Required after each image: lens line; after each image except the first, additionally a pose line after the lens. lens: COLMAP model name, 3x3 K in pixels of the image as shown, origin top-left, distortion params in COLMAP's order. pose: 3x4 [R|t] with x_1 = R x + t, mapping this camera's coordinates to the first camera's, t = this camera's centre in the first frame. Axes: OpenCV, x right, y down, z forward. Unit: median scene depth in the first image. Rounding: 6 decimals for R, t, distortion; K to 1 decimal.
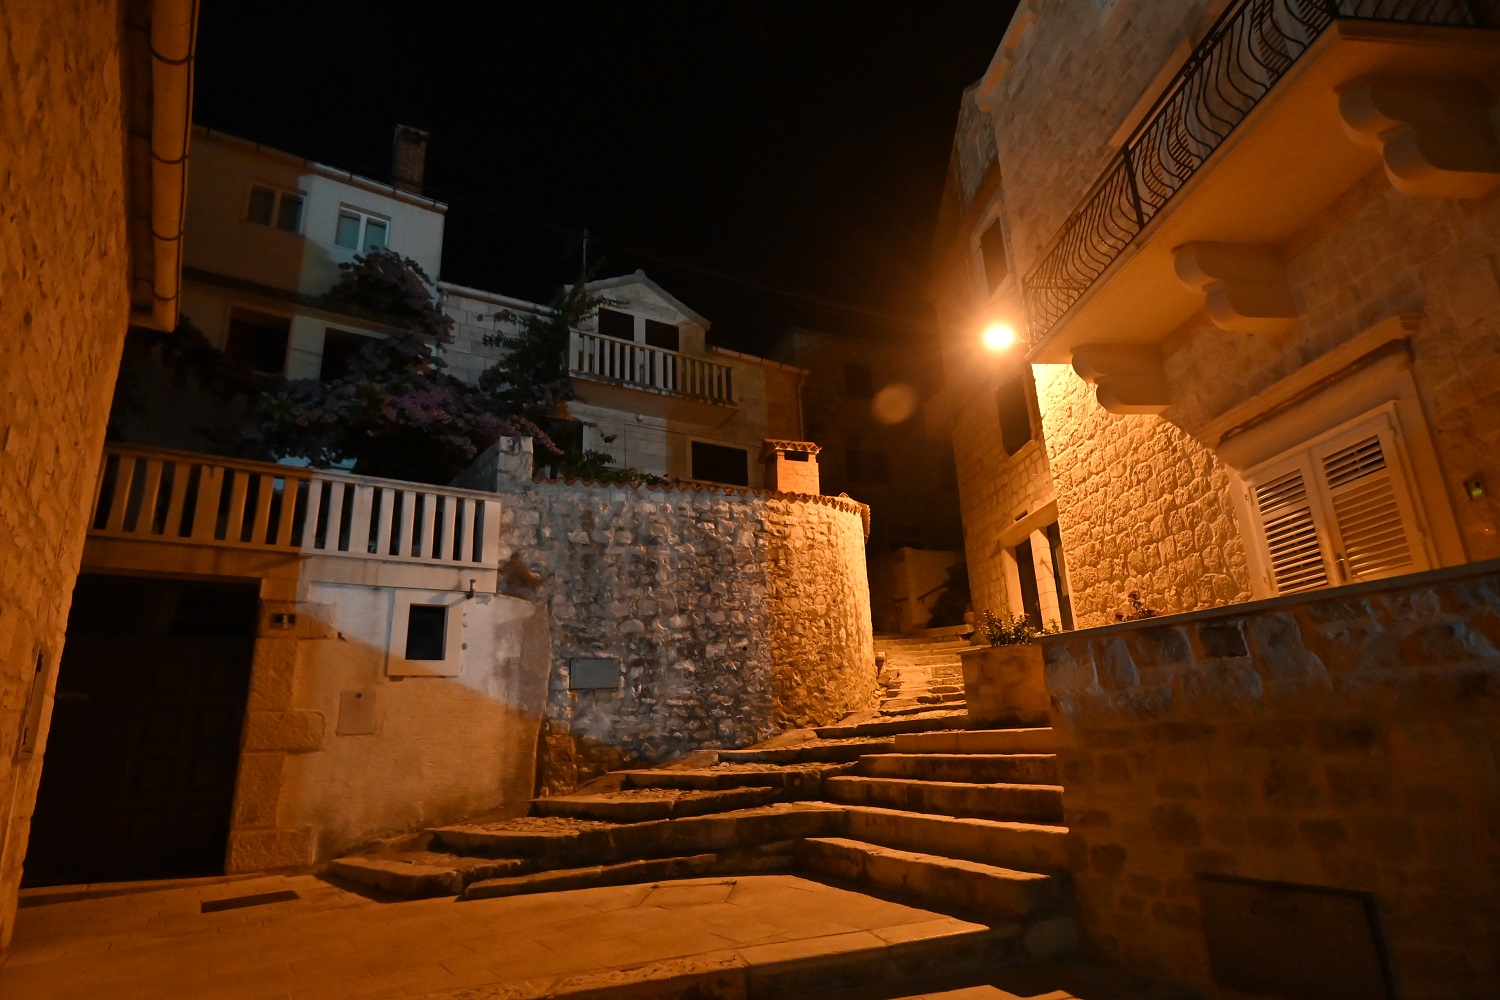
lens RADIAL K [[788.2, 0, 750.0], [0, 788.2, 500.0], [0, 0, 1]] dist [0.034444, -0.041739]
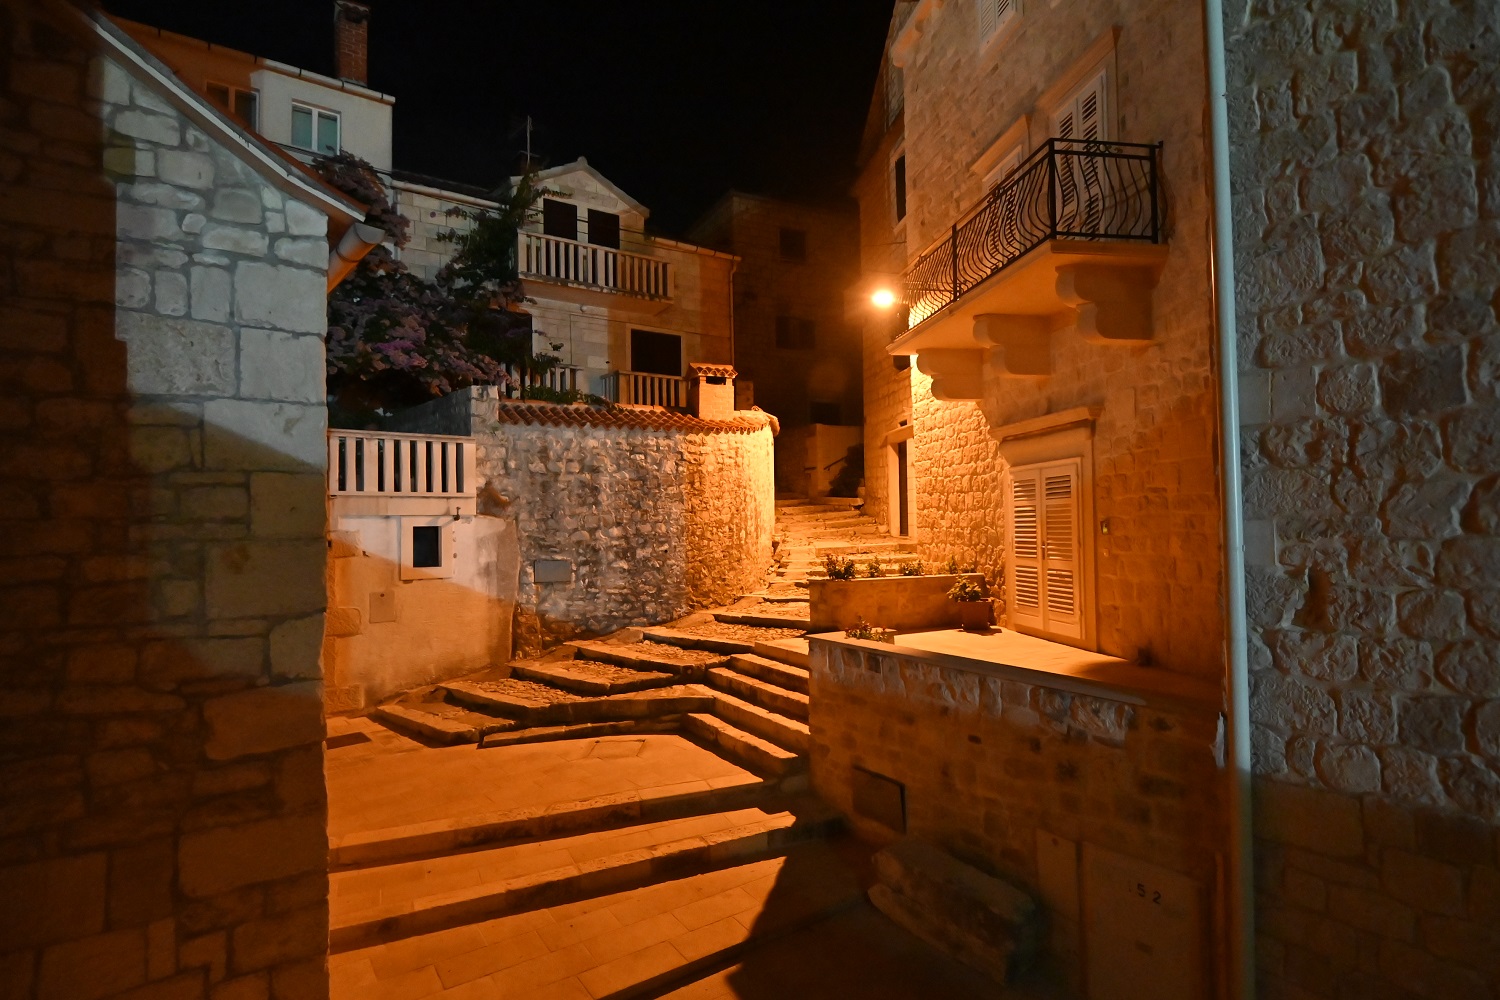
lens RADIAL K [[788.2, 0, 750.0], [0, 788.2, 500.0], [0, 0, 1]] dist [0.034444, -0.041739]
pose [[0.997085, 0.026722, 0.071460, 0.038438], [-0.044024, 0.966505, 0.252846, -0.243922], [-0.062309, -0.255255, 0.964864, -0.281060]]
